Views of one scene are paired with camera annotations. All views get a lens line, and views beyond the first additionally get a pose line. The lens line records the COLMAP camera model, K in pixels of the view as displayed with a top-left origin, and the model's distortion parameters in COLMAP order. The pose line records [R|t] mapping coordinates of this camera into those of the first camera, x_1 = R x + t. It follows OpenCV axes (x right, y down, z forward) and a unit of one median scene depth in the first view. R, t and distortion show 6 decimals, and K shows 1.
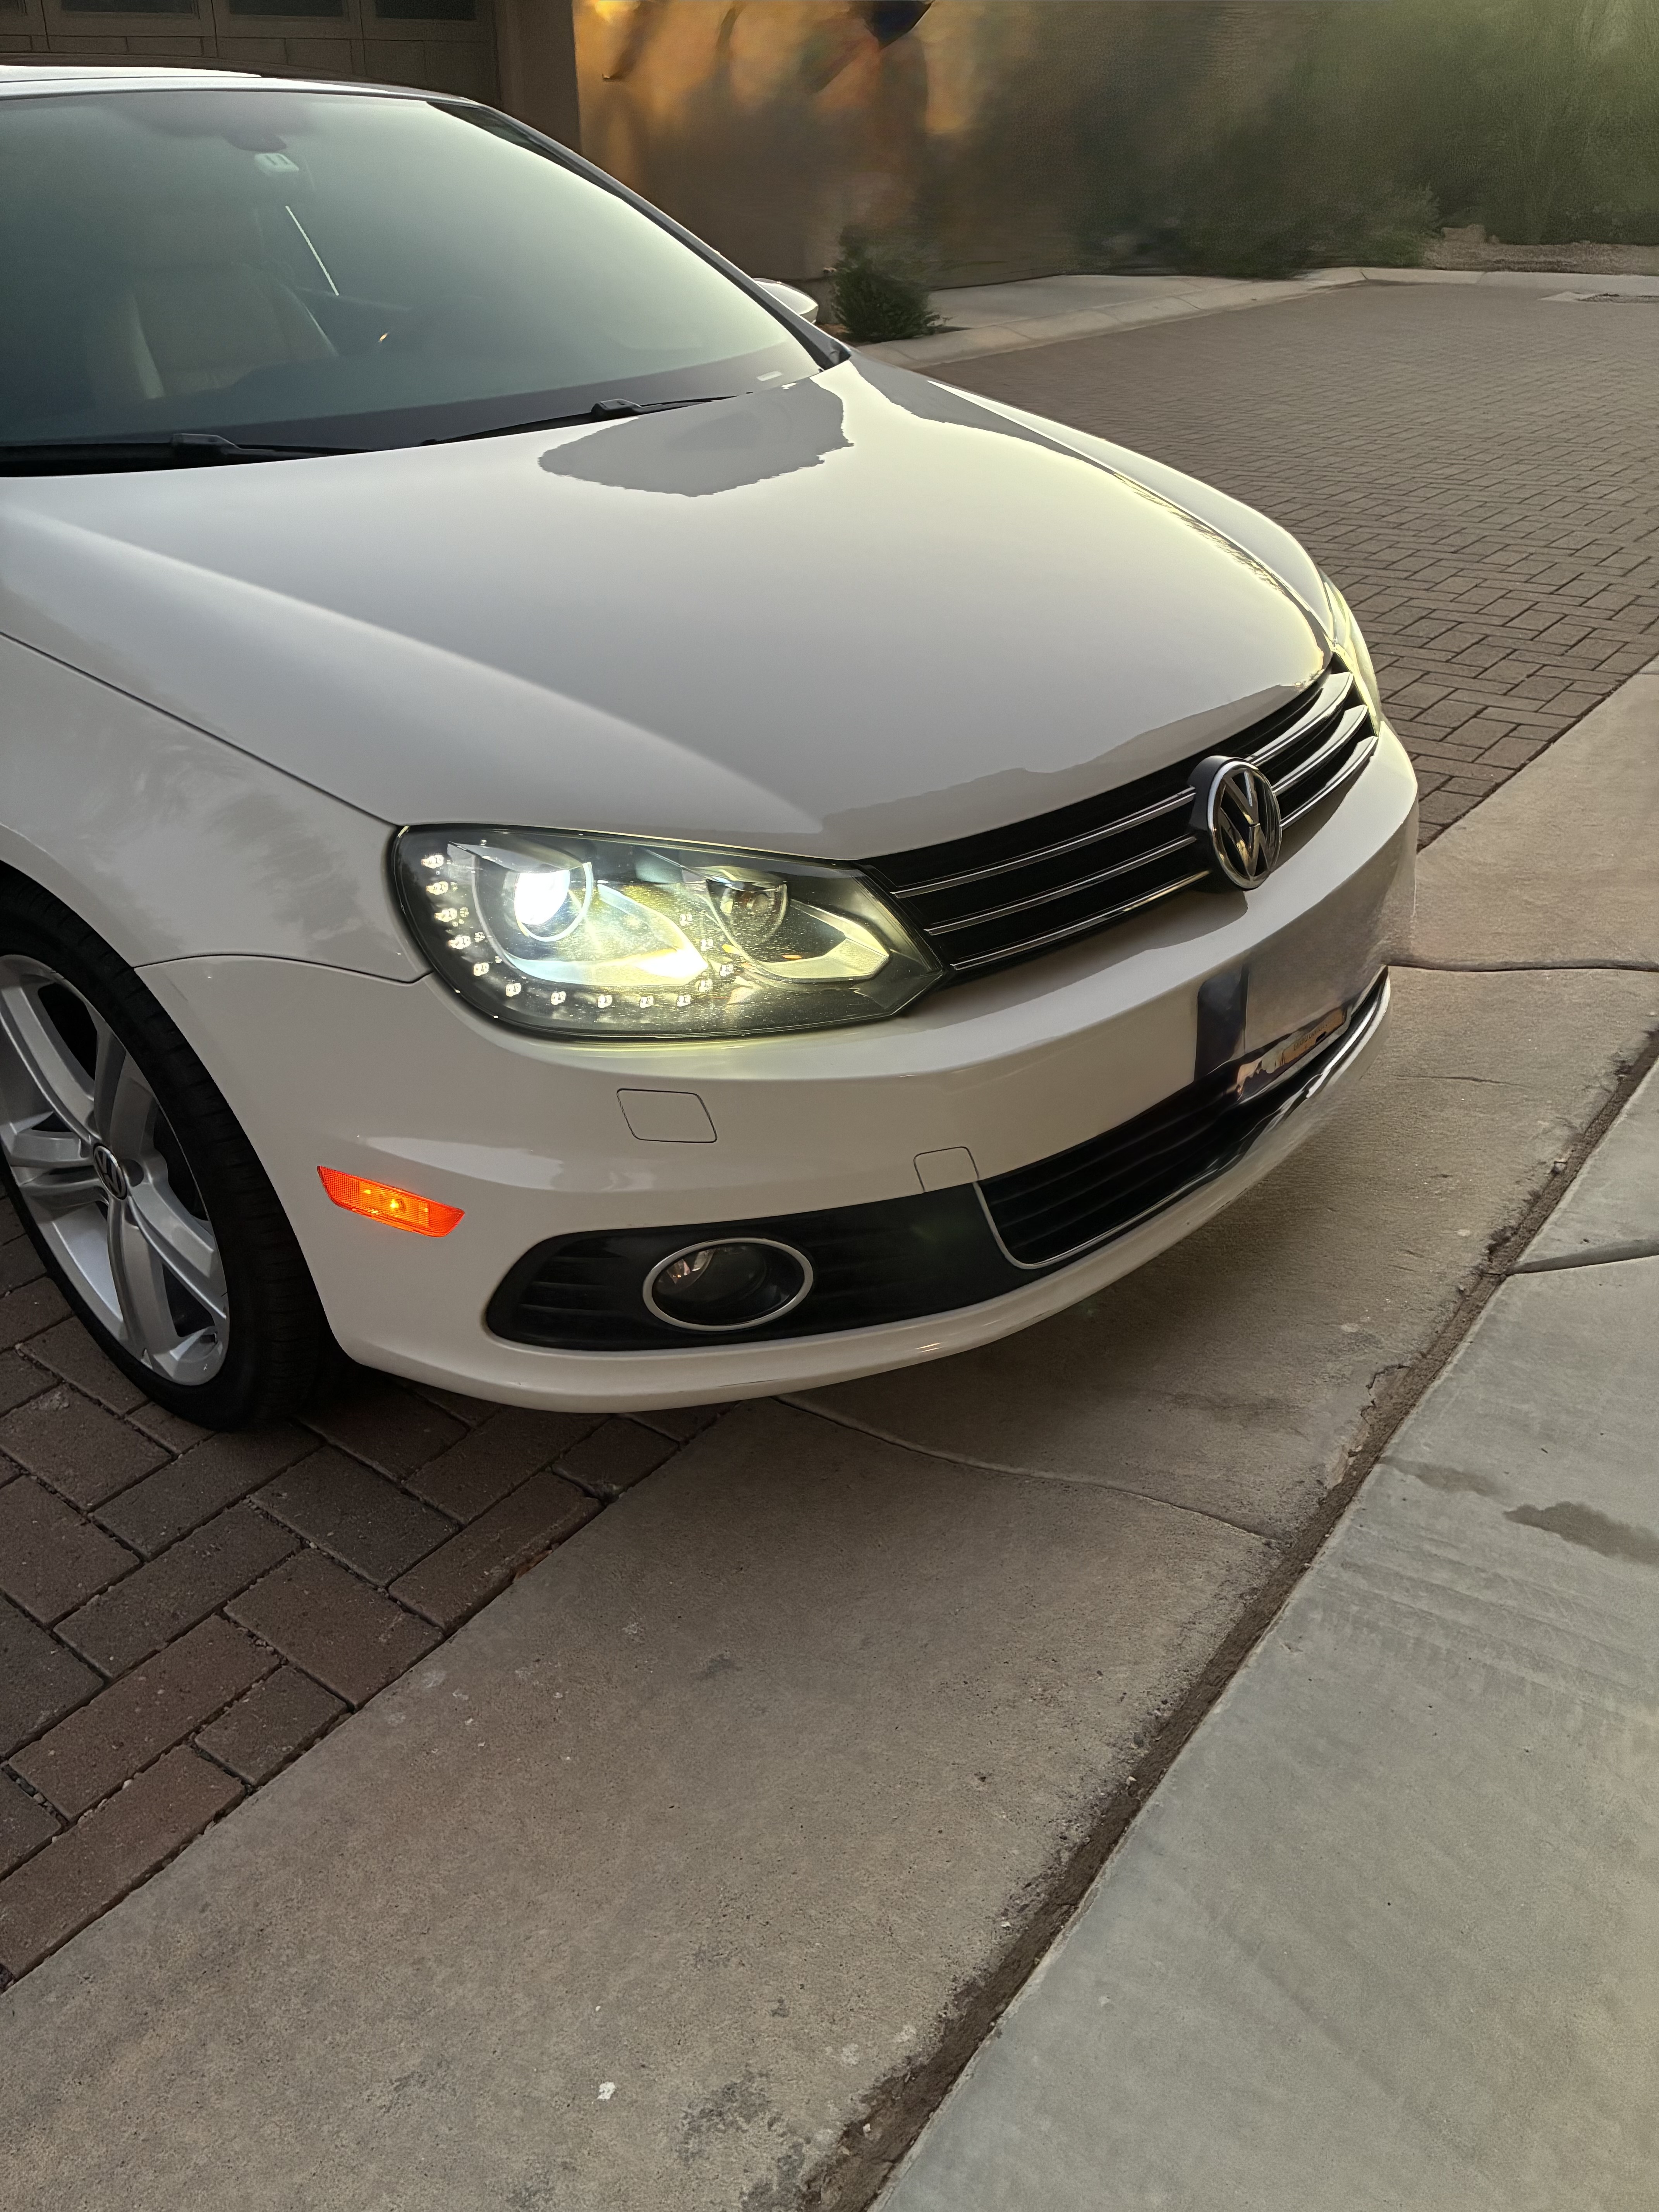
lens RADIAL K [[1689.3, 0, 832.9], [0, 1689.3, 1110.0], [0, 0, 1]] dist [0.038699, -0.048790]
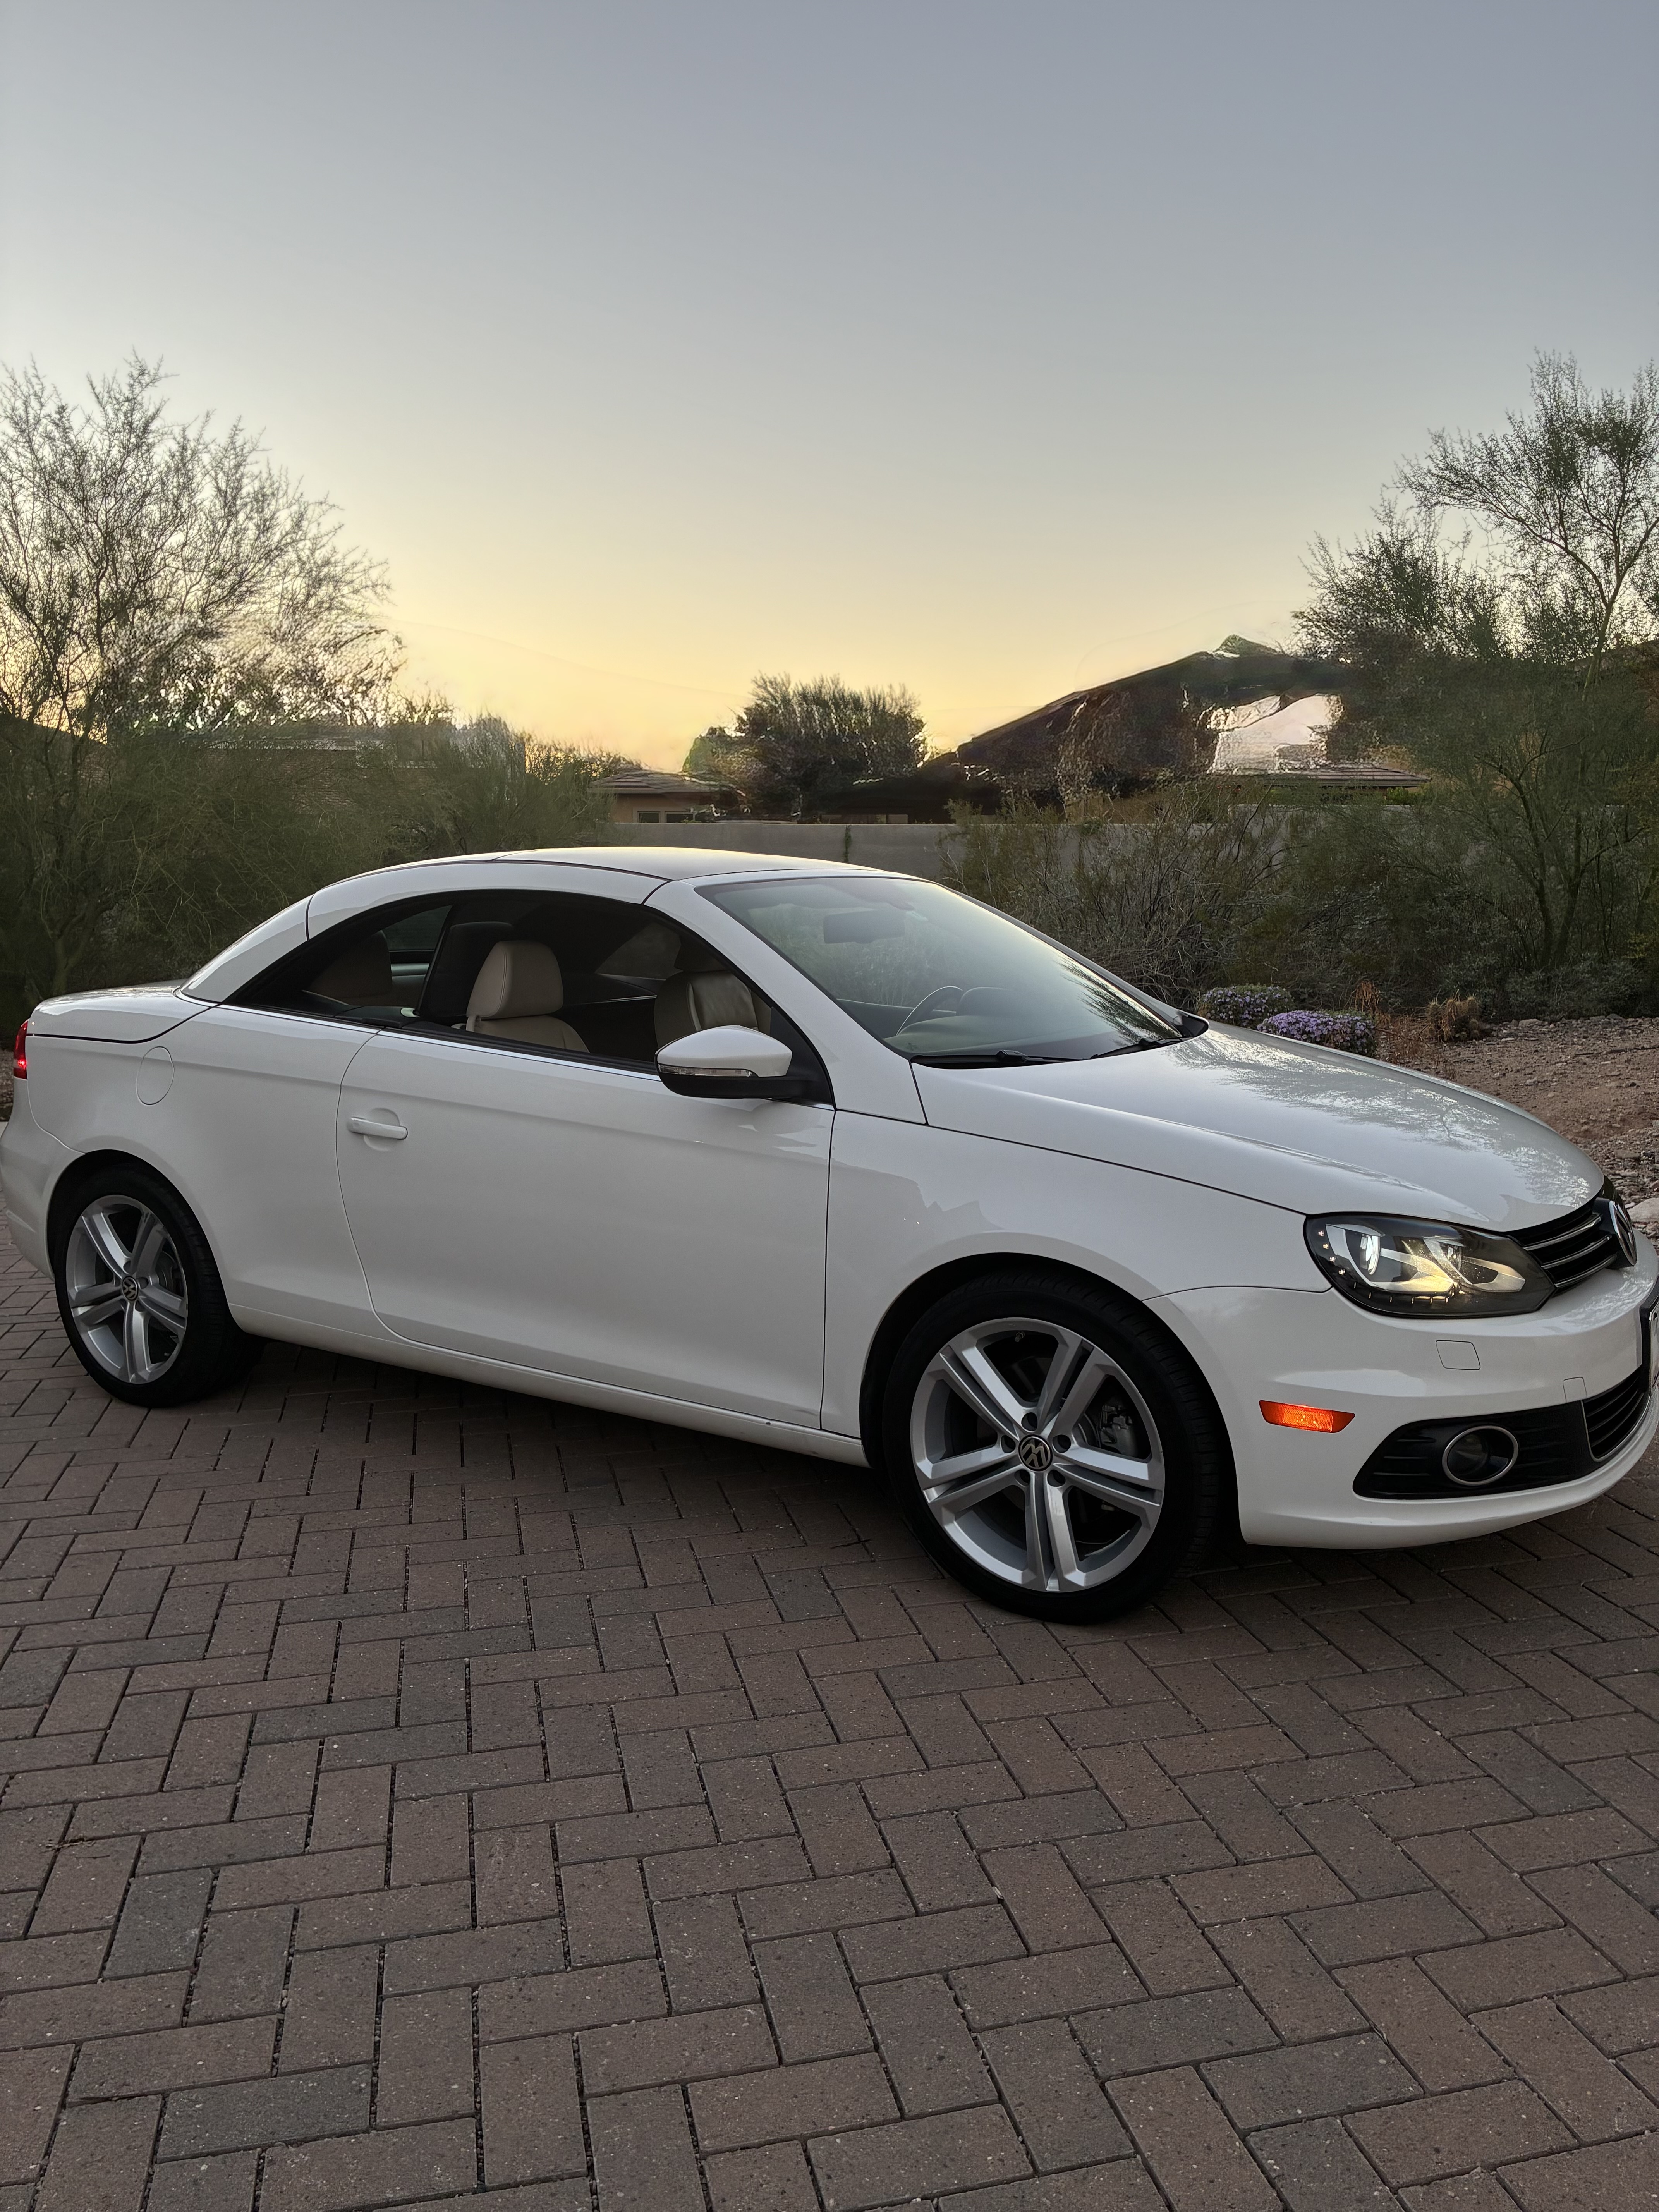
lens RADIAL K [[1689.3, 0, 818.8], [0, 1689.3, 1100.6], [0, 0, 1]] dist [0.038699, -0.048790]
pose [[0.990832, -0.021840, 0.133324, -1.047632], [0.072421, 0.918945, -0.387679, 0.424571], [-0.114050, 0.393780, 0.912102, -0.779344]]
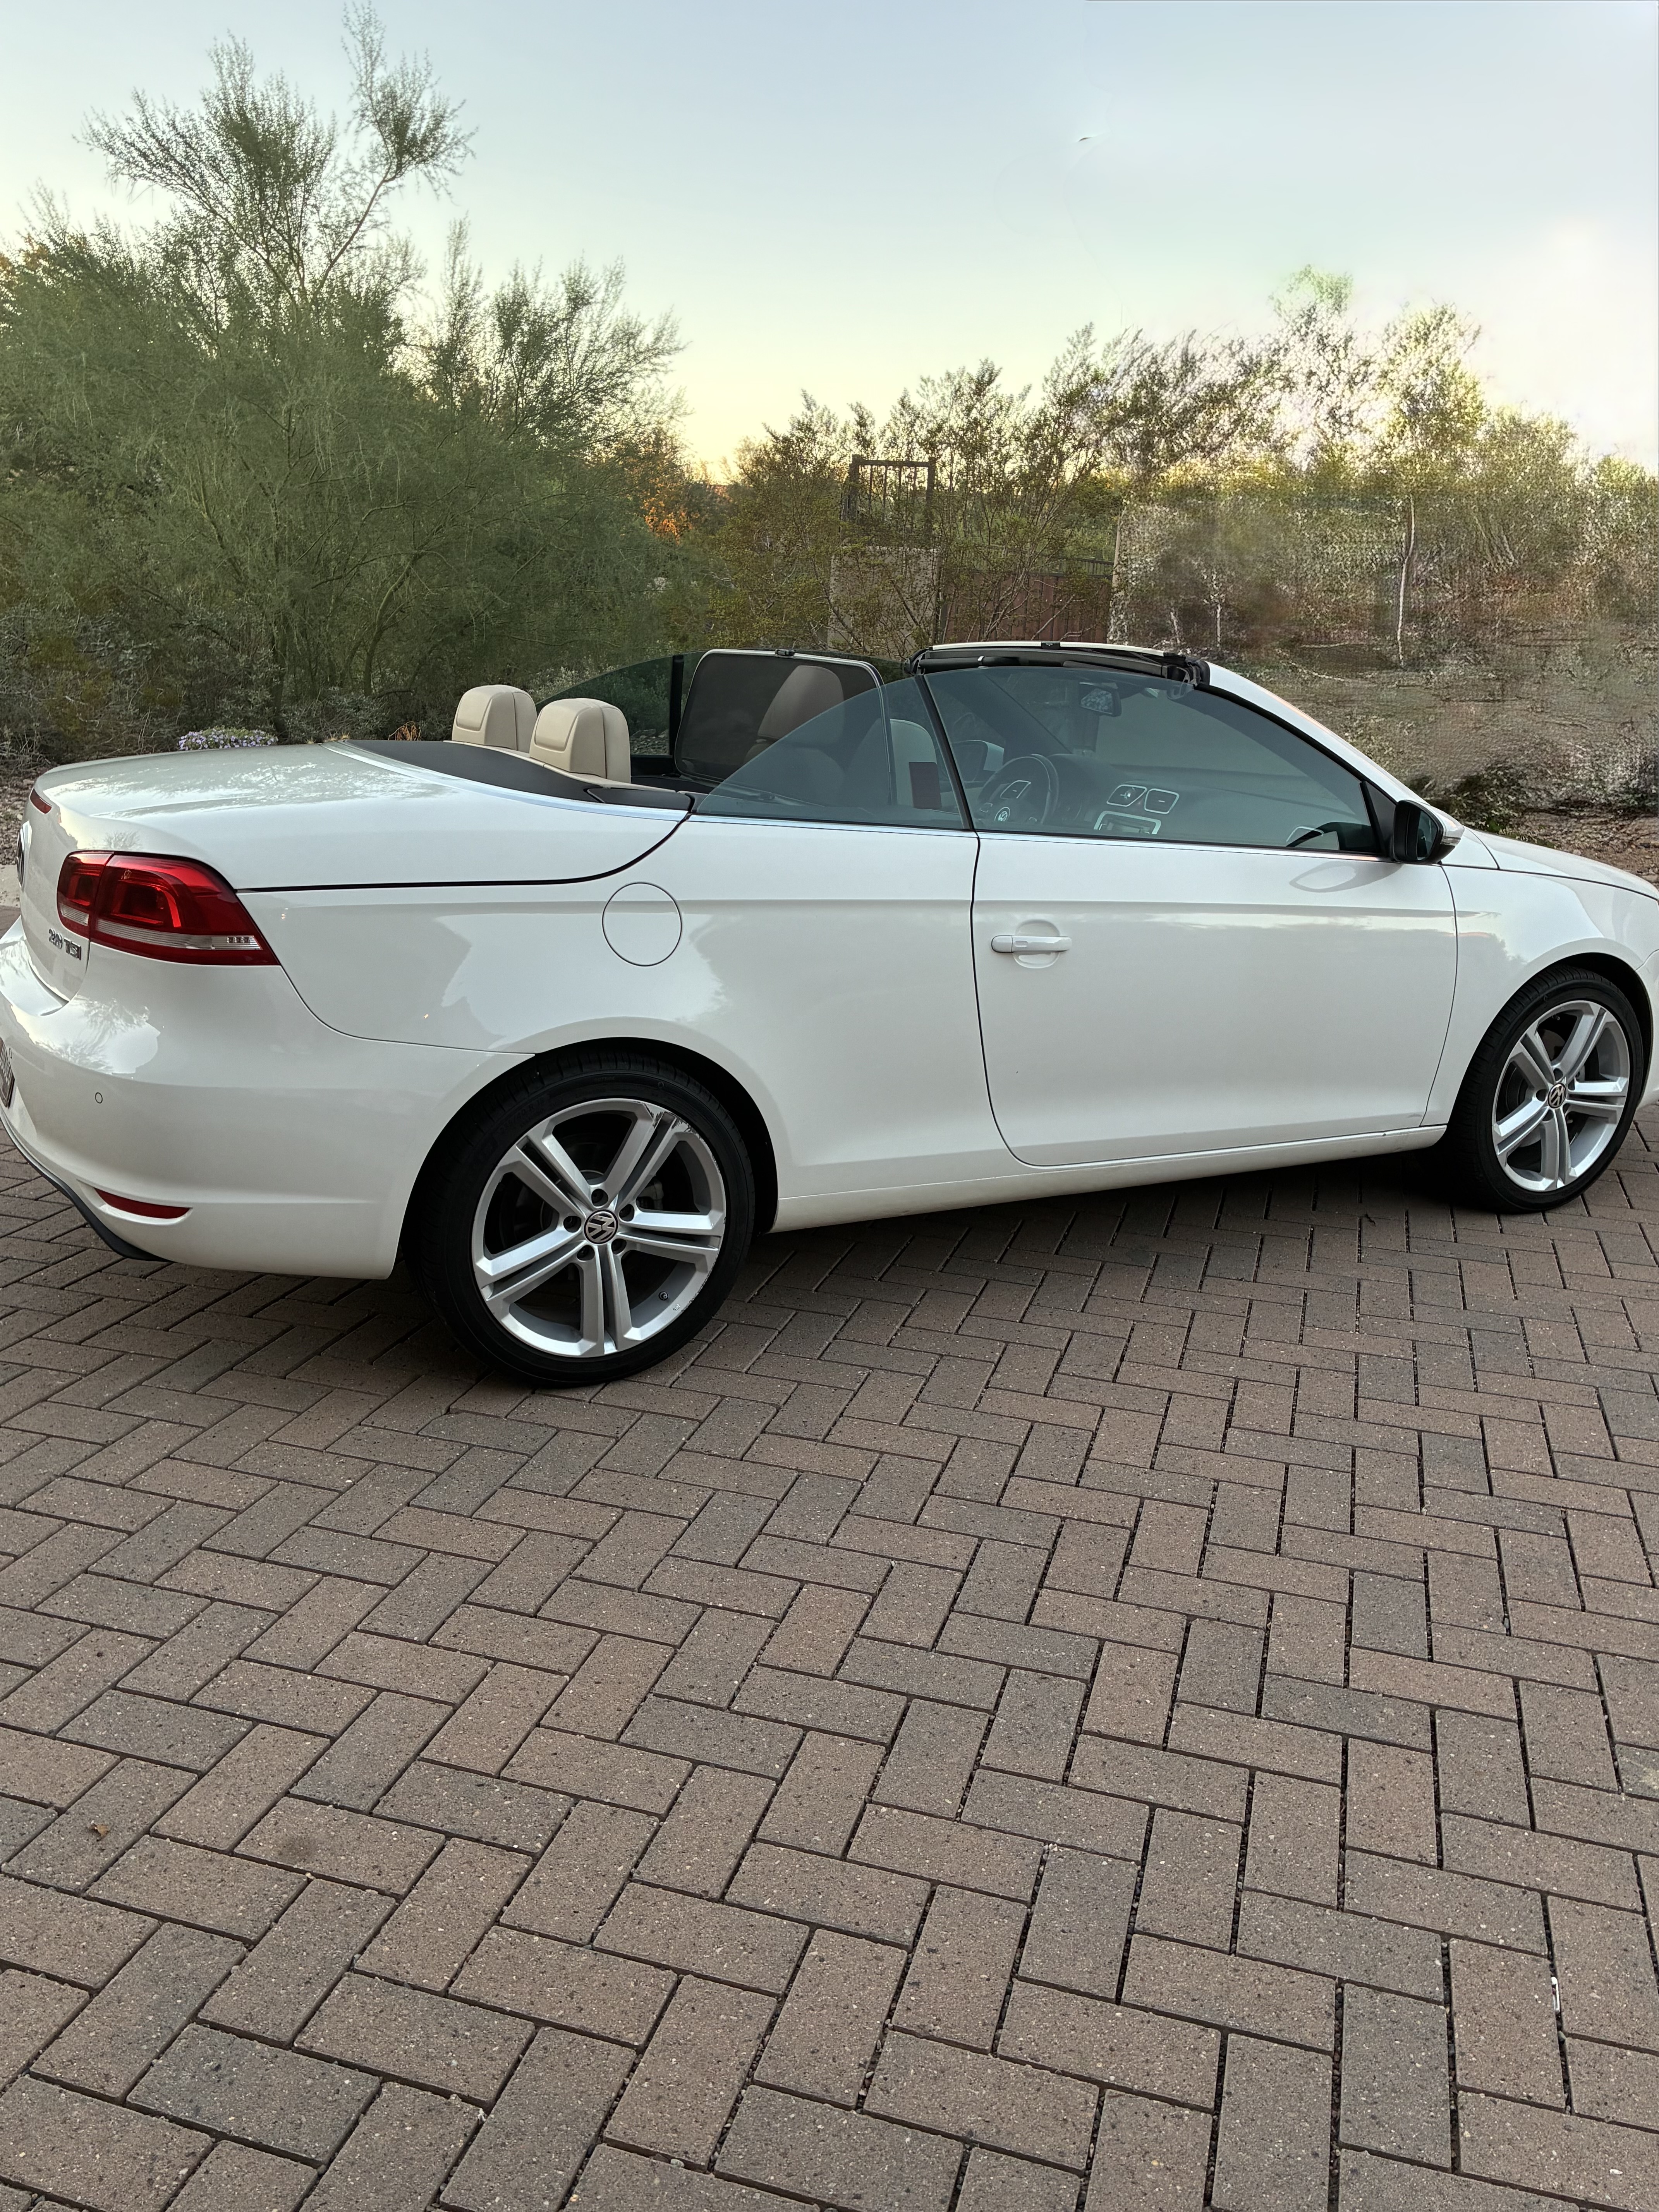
lens RADIAL K [[1748.8, 0, 846.6], [0, 1748.8, 1100.5], [0, 0, 1]] dist [0.049352, -0.081556]
pose [[0.354438, -0.225529, 0.907475, -3.658393], [0.434101, 0.899248, 0.053935, -0.631332], [-0.828209, 0.374819, 0.416630, 0.970898]]
